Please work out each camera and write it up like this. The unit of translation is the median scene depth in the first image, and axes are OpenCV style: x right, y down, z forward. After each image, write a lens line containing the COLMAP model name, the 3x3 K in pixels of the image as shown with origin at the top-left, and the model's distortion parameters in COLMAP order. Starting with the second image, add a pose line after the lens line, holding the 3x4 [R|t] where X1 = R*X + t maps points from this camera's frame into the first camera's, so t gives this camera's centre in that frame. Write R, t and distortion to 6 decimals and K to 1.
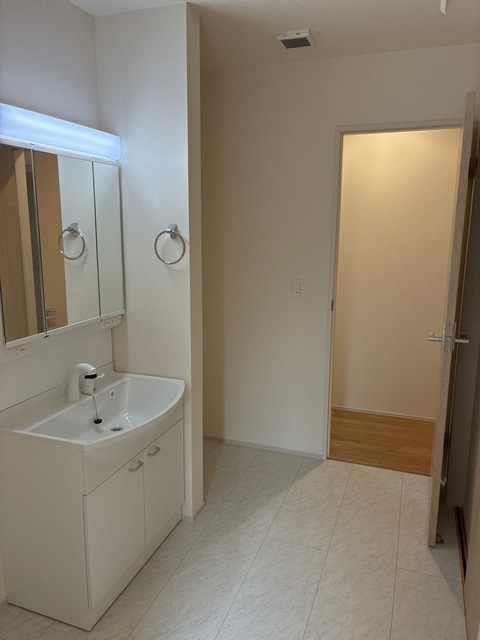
lens RADIAL K [[488.9, 0, 239.1], [0, 488.9, 320.3], [0, 0, 1]] dist [0.026896, -0.021548]
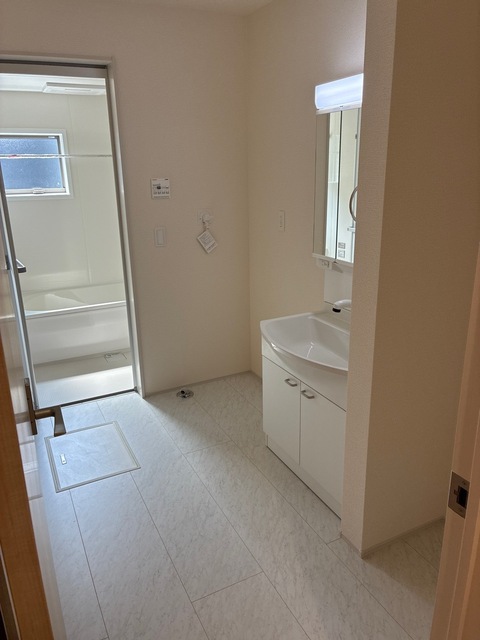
lens RADIAL K [[488.9, 0, 240.2], [0, 488.9, 320.8], [0, 0, 1]] dist [0.026896, -0.021548]
pose [[-0.692325, 0.226455, -0.685131, 0.605912], [-0.121301, 0.899443, 0.419866, -0.295677], [0.711317, 0.373791, -0.595238, 1.457233]]
